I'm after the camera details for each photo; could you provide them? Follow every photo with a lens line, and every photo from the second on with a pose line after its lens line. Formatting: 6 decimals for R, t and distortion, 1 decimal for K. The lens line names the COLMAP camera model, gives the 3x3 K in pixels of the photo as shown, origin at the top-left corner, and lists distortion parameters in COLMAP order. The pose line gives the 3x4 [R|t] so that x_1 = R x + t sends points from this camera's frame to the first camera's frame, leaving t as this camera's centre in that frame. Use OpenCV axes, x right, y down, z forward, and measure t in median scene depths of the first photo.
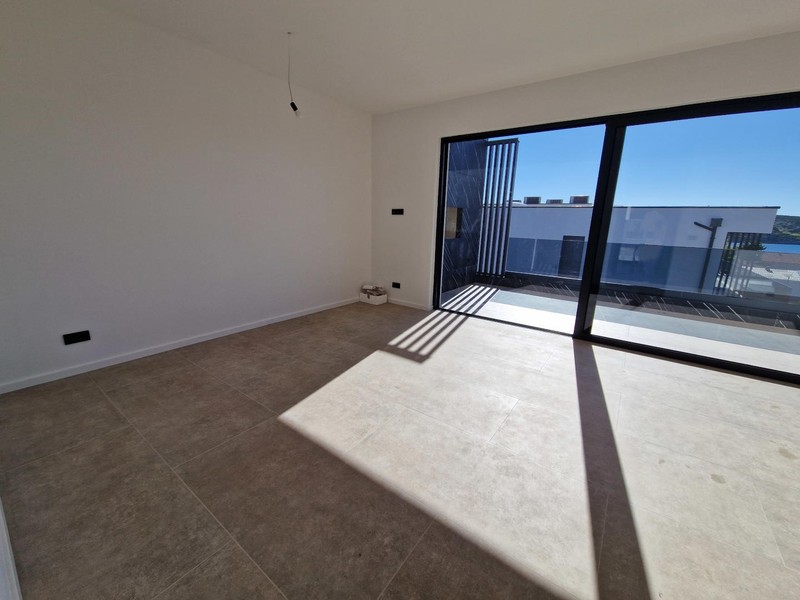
lens RADIAL K [[326.7, 0, 401.0], [0, 326.7, 296.7], [0, 0, 1]] dist [-0.001567, -0.000632]
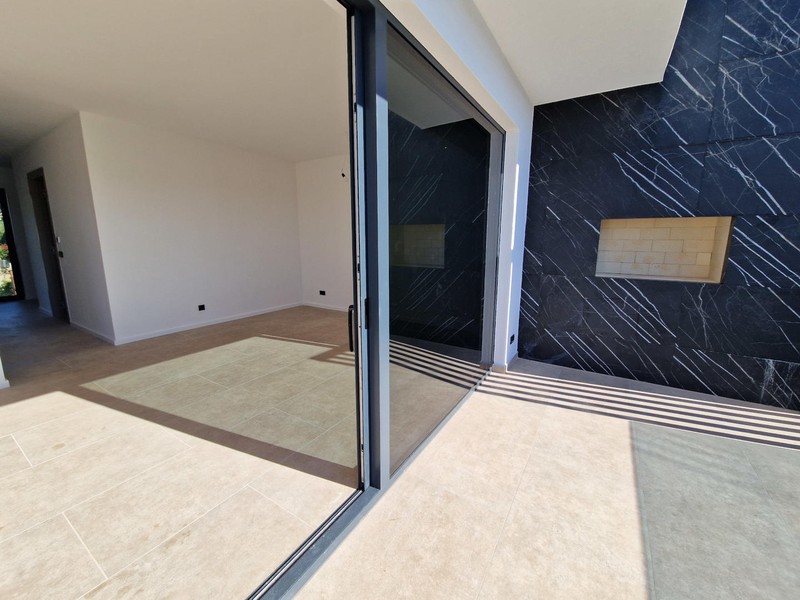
lens RADIAL K [[326.7, 0, 401.0], [0, 326.7, 296.7], [0, 0, 1]] dist [-0.001567, -0.000632]
pose [[0.064634, 0.146330, -0.987122, 1.065547], [-0.231087, 0.964497, 0.127845, -0.214998], [0.970784, 0.219847, 0.096154, 0.979170]]
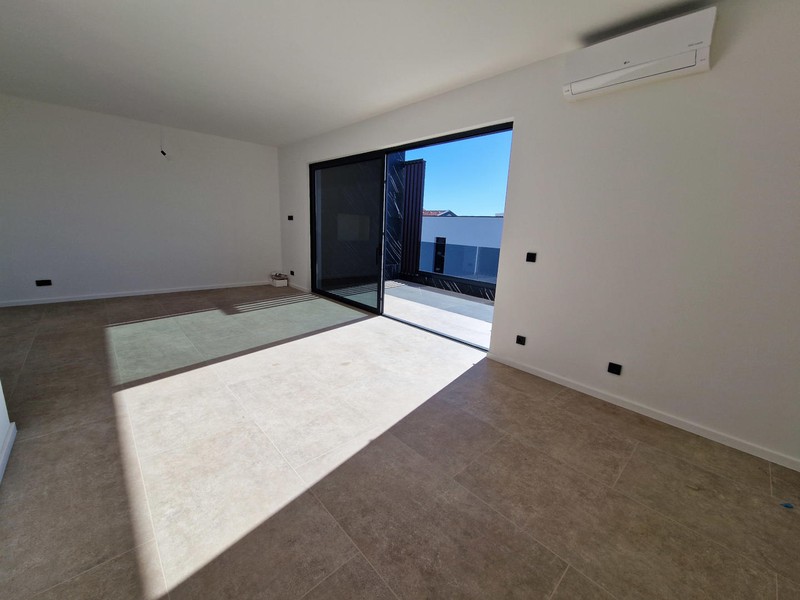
lens RADIAL K [[326.7, 0, 401.0], [0, 326.7, 296.7], [0, 0, 1]] dist [-0.001567, -0.000632]
pose [[0.982079, 0.053971, -0.180577, 0.949087], [-0.058581, 0.998076, -0.020291, 0.088969], [0.179135, 0.030506, 0.983351, -0.314919]]
